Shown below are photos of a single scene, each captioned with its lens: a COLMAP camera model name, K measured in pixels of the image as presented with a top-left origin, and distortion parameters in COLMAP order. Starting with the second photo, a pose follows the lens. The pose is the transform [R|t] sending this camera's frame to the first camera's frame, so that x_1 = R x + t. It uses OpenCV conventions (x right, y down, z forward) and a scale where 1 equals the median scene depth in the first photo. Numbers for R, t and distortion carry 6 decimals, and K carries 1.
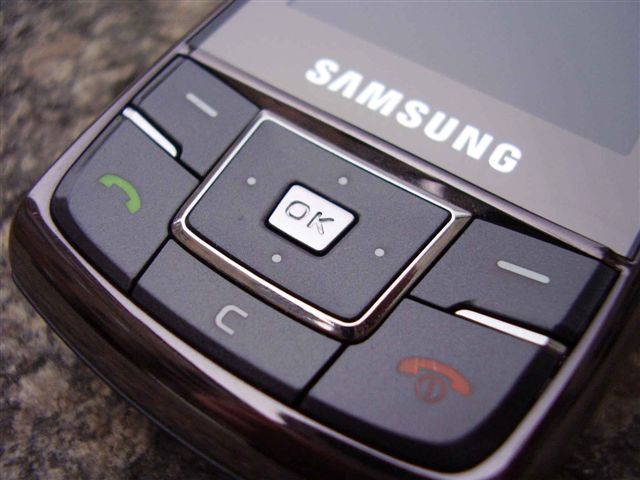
lens RADIAL K [[698.6, 0, 320.0], [0, 698.6, 240.0], [0, 0, 1]] dist [-0.141655, 0.032677]
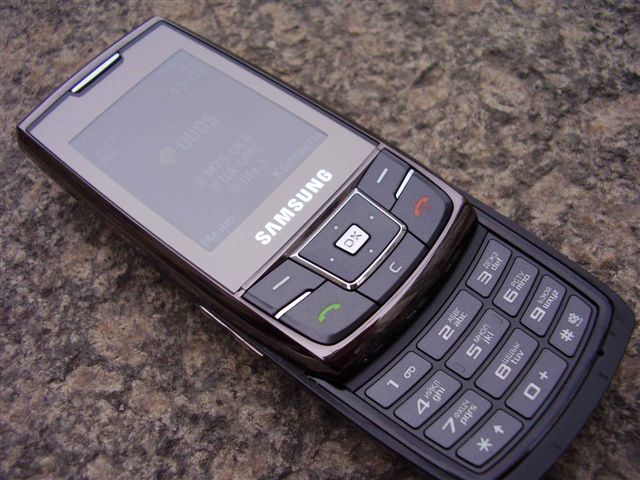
lens RADIAL K [[698.6, 0, 320.0], [0, 698.6, 240.0], [0, 0, 1]] dist [-0.141655, 0.032677]
pose [[0.107891, -0.844753, 0.524168, -1.286829], [0.883056, 0.323636, 0.339811, -0.946672], [-0.456696, 0.426208, 0.780882, -0.870143]]
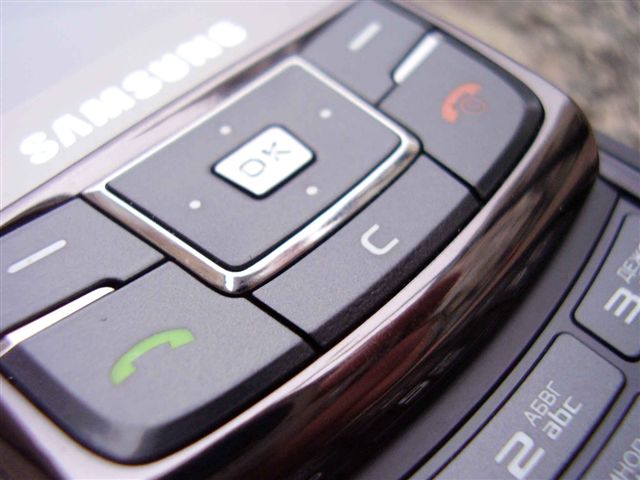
lens RADIAL K [[698.6, 0, 320.0], [0, 698.6, 240.0], [0, 0, 1]] dist [-0.141655, 0.032677]
pose [[0.174934, -0.761289, 0.624369, -0.602497], [0.839483, 0.446679, 0.309429, -0.192504], [-0.514458, 0.470018, 0.717229, 0.361253]]
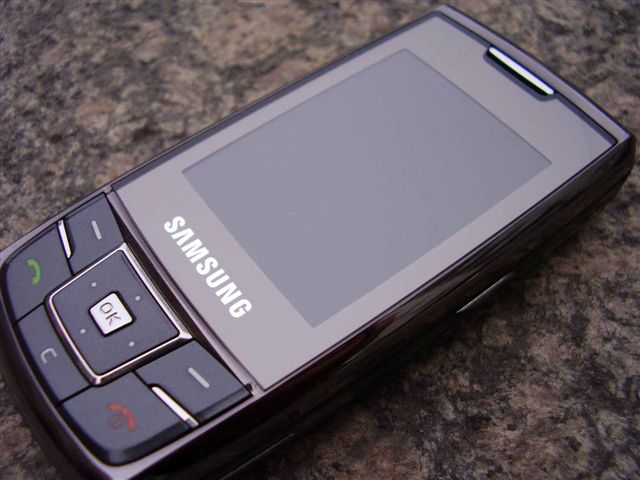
lens RADIAL K [[698.6, 0, 320.0], [0, 698.6, 240.0], [0, 0, 1]] dist [-0.141655, 0.032677]
pose [[0.946495, 0.249704, -0.204437, 0.789879], [-0.254258, 0.967128, 0.004118, -0.350963], [0.198745, 0.048082, 0.978871, -0.639169]]
